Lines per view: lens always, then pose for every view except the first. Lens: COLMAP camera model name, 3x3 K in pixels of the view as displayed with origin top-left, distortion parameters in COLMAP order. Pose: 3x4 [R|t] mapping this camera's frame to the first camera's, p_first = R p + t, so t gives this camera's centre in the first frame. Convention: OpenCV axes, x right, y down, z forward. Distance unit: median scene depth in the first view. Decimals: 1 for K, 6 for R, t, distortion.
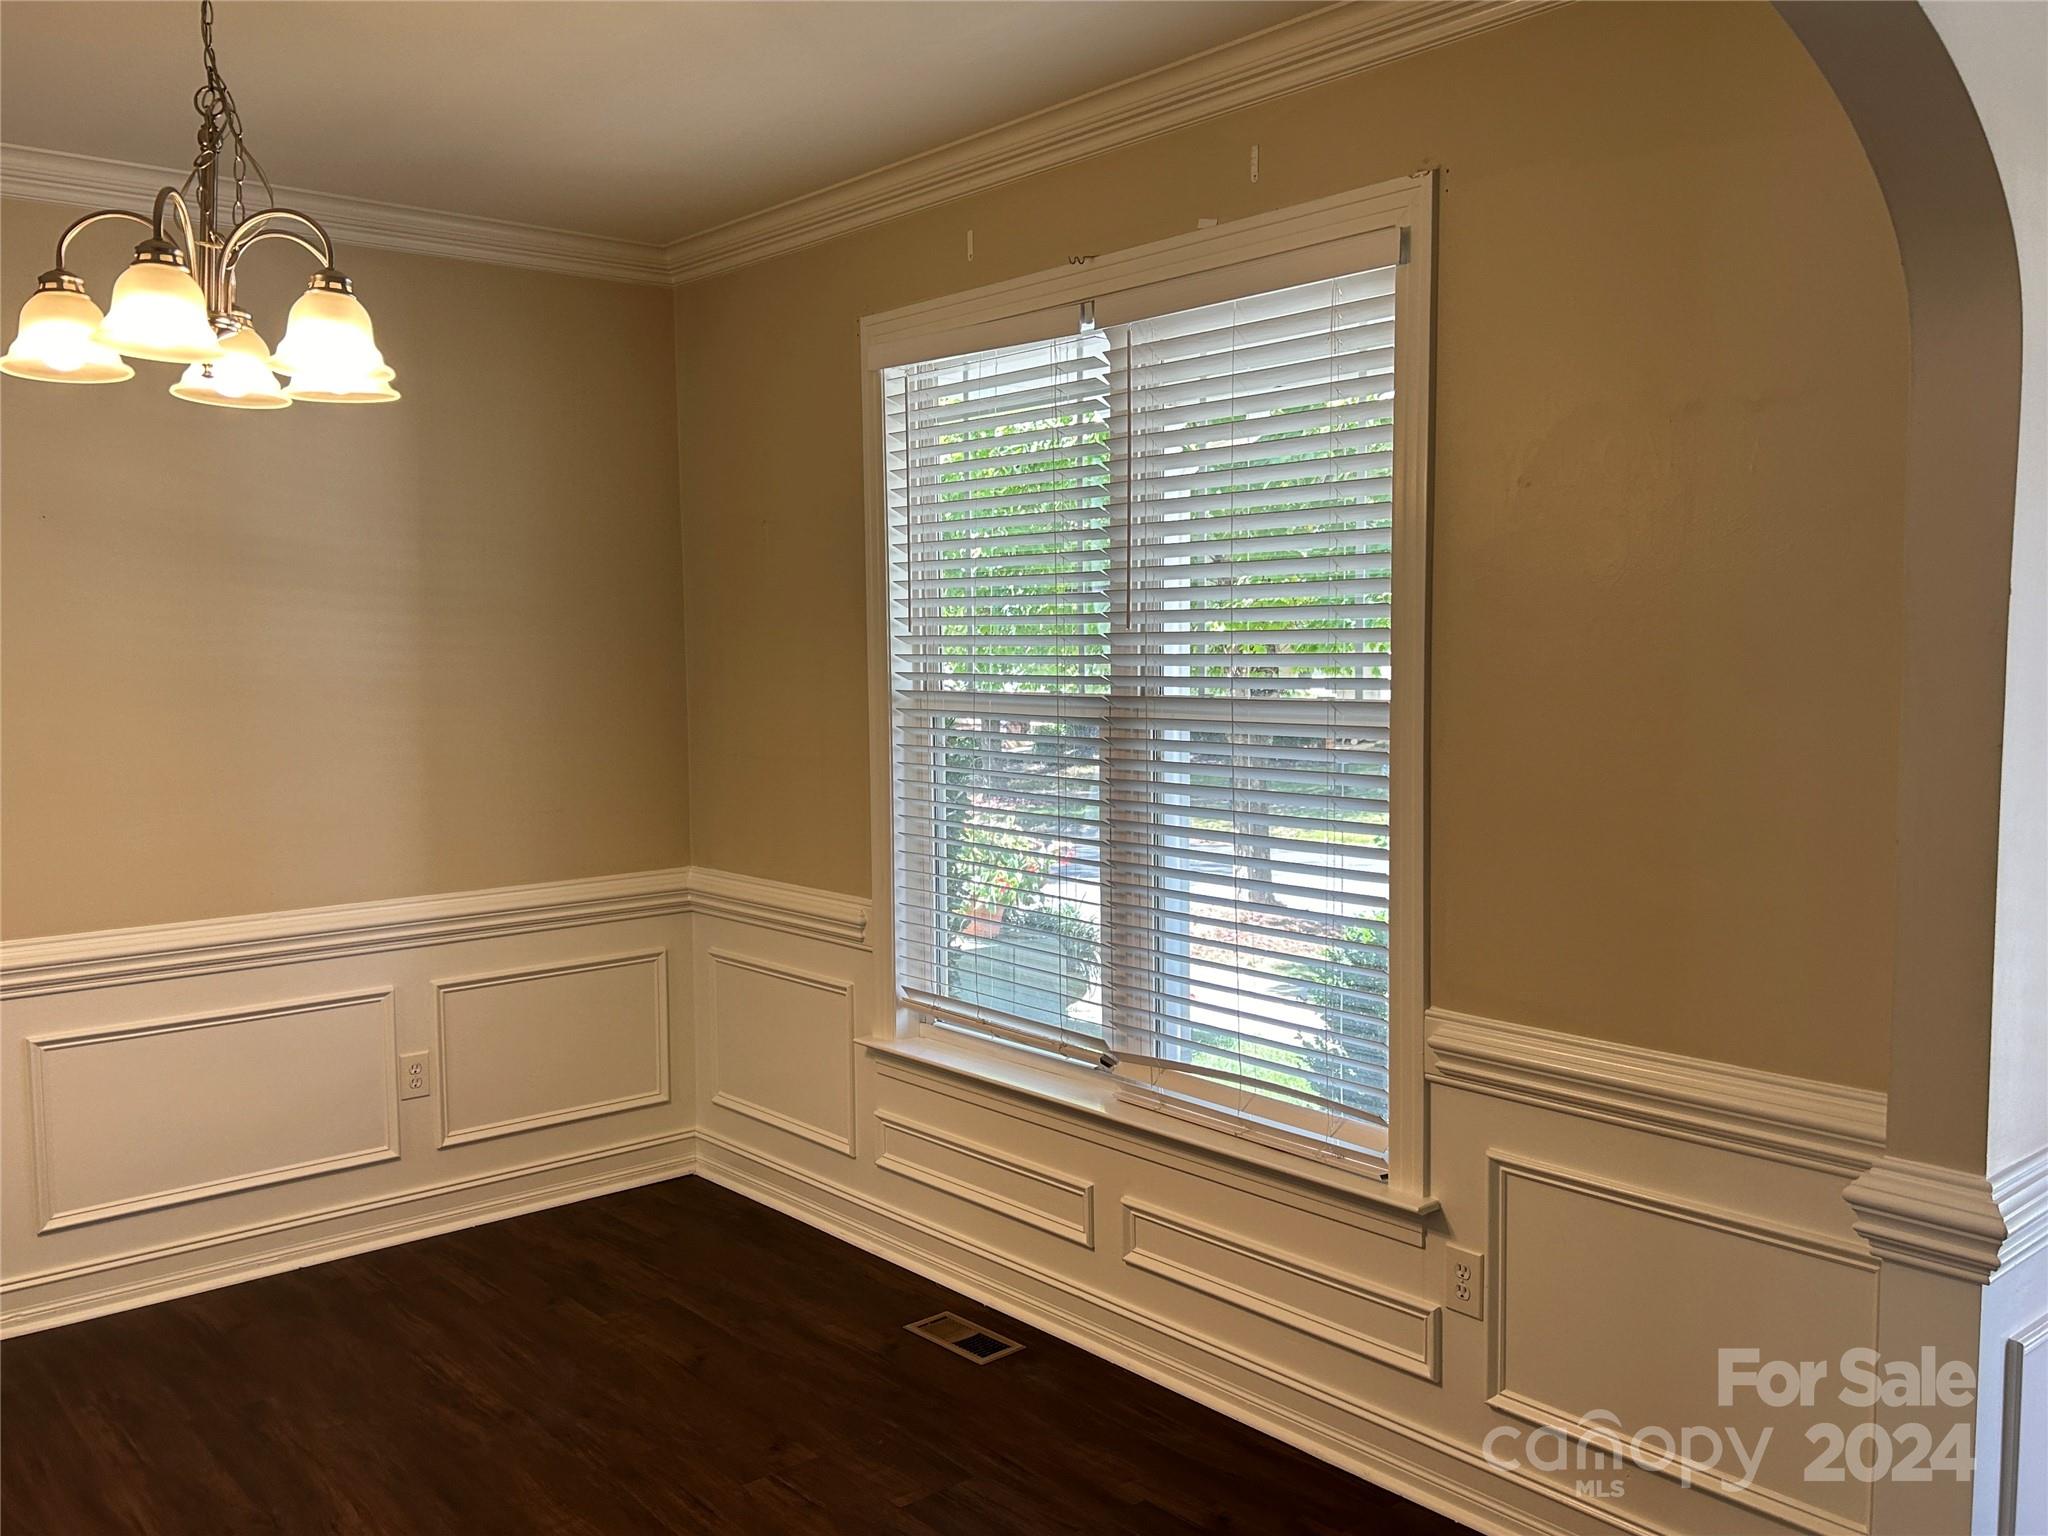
lens RADIAL K [[1665.6, 0, 1032.2], [0, 1665.6, 781.8], [0, 0, 1]] dist [0.055993, -0.040347]
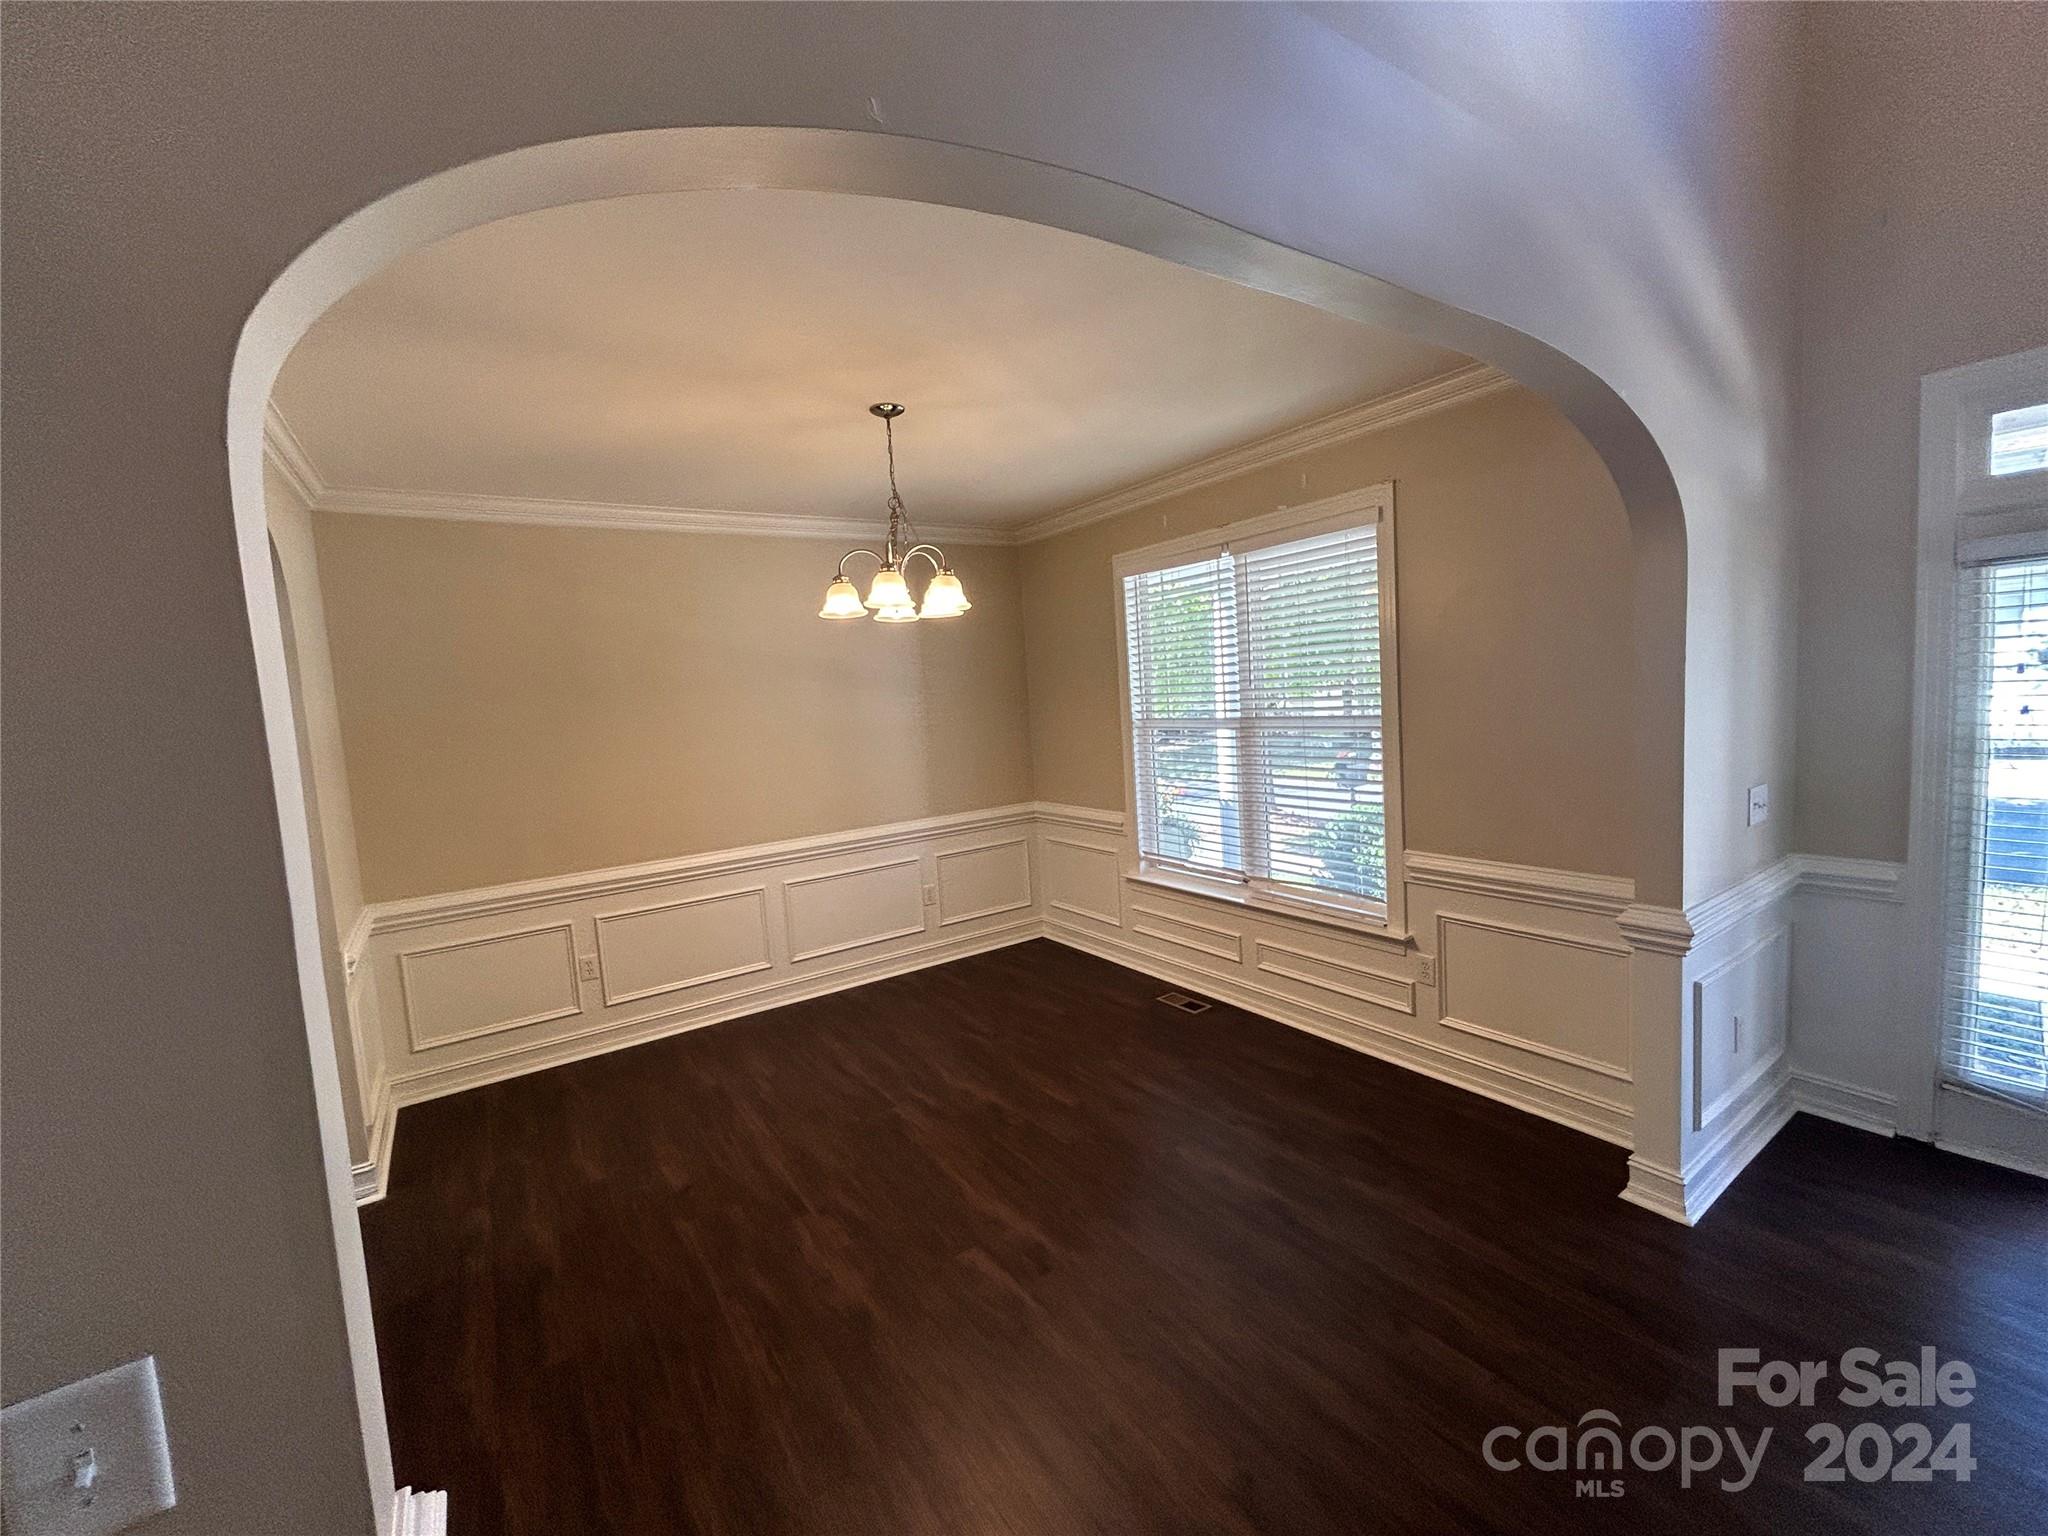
lens RADIAL K [[817.7, 0, 1028.0], [0, 817.7, 764.9], [0, 0, 1]] dist [0.000318, 0.000274]
pose [[0.991557, -0.043699, -0.122085, -0.105841], [0.044775, 0.998979, 0.006080, -0.007593], [0.121695, -0.011495, 0.992501, -0.128829]]
